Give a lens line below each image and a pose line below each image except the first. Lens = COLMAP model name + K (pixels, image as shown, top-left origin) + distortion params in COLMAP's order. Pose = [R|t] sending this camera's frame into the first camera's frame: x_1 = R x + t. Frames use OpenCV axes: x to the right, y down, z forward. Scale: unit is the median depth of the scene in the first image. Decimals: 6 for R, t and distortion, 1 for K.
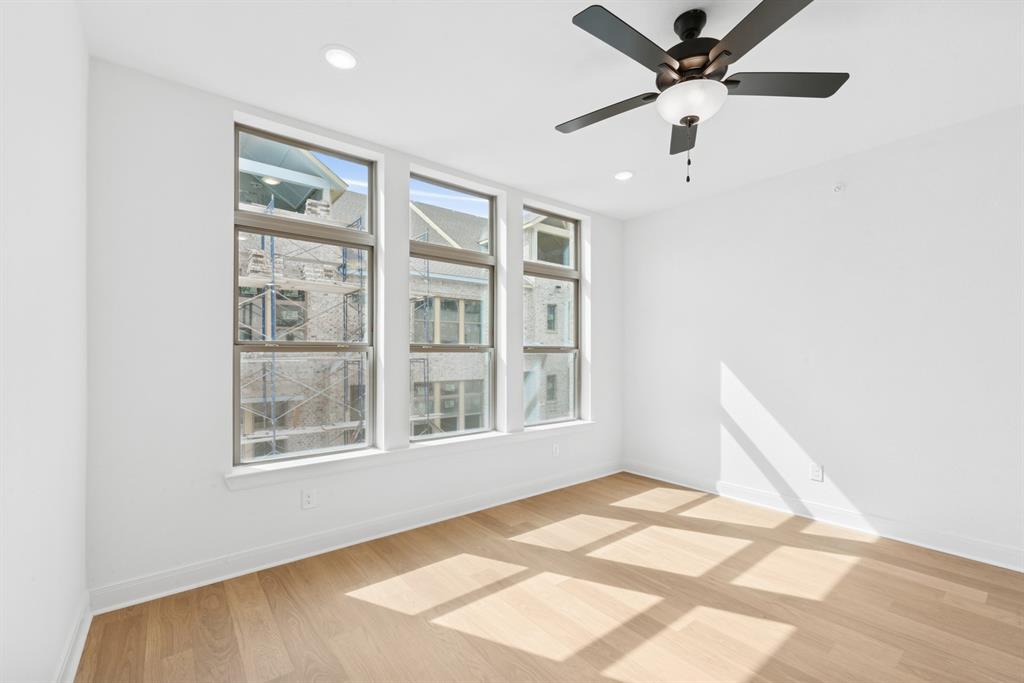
lens RADIAL K [[426.5, 0, 512.0], [0, 426.5, 341.5], [0, 0, 1]] dist [-0.042534, -0.000002]
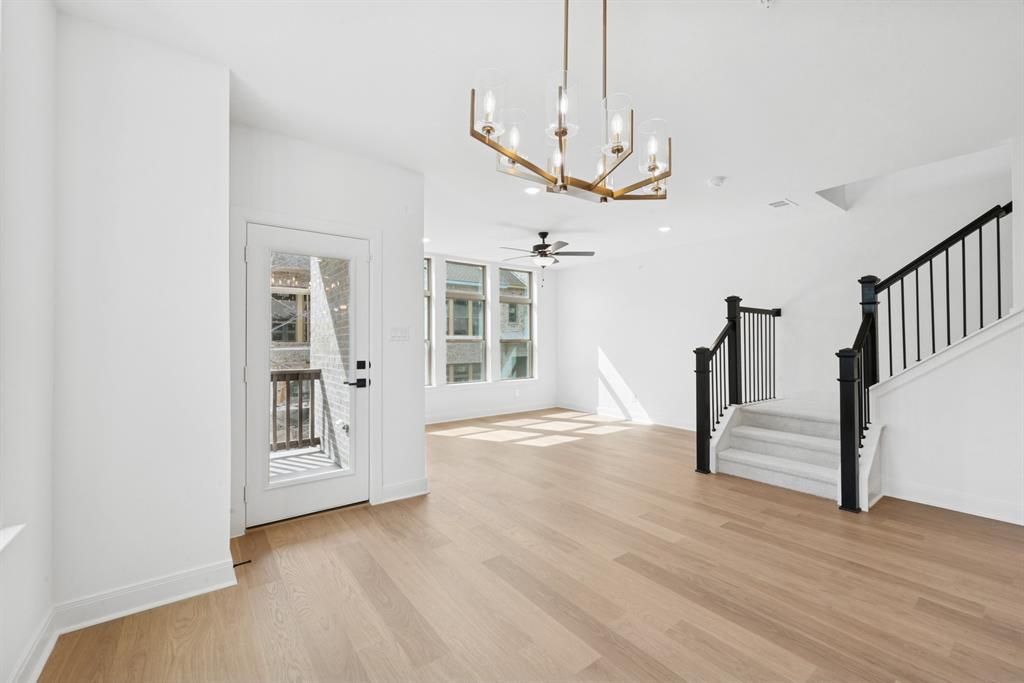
lens RADIAL K [[412.5, 0, 512.0], [0, 412.5, 341.5], [0, 0, 1]] dist [-0.039851, 0.000002]
pose [[0.999818, -0.004233, -0.018586, 0.106141], [0.004729, 0.999632, 0.026709, -0.027484], [0.018467, -0.026792, 0.999470, -0.838465]]
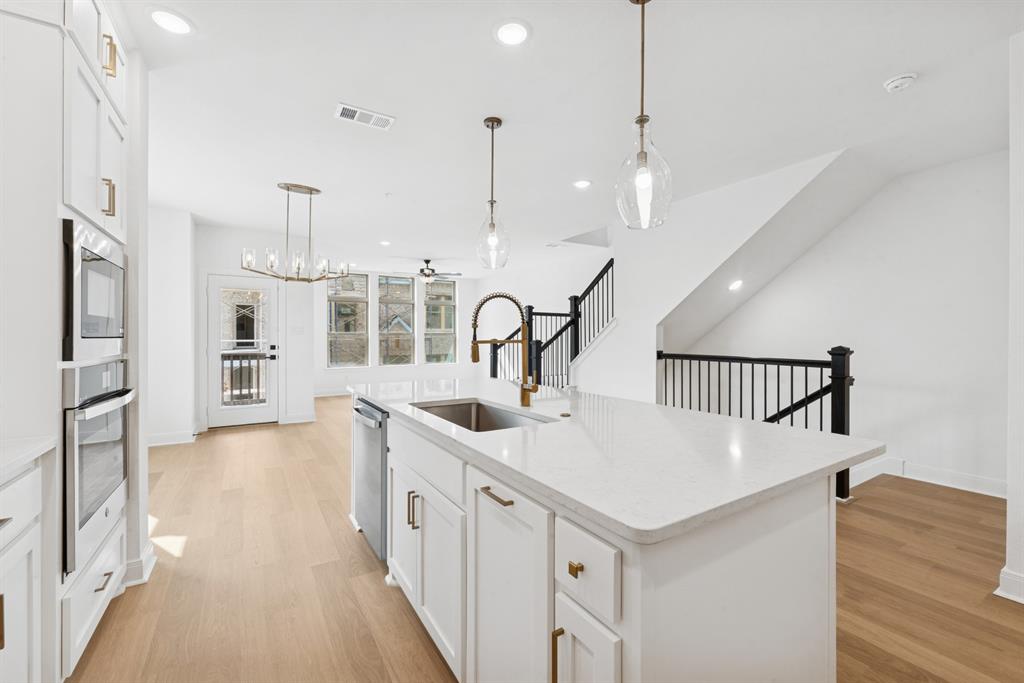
lens RADIAL K [[412.5, 0, 512.0], [0, 412.5, 341.5], [0, 0, 1]] dist [-0.039851, 0.000002]
pose [[0.994136, 0.013128, -0.107337, 0.753957], [-0.008183, 0.998890, 0.046378, -0.055195], [0.107827, -0.045228, 0.993140, -1.360518]]
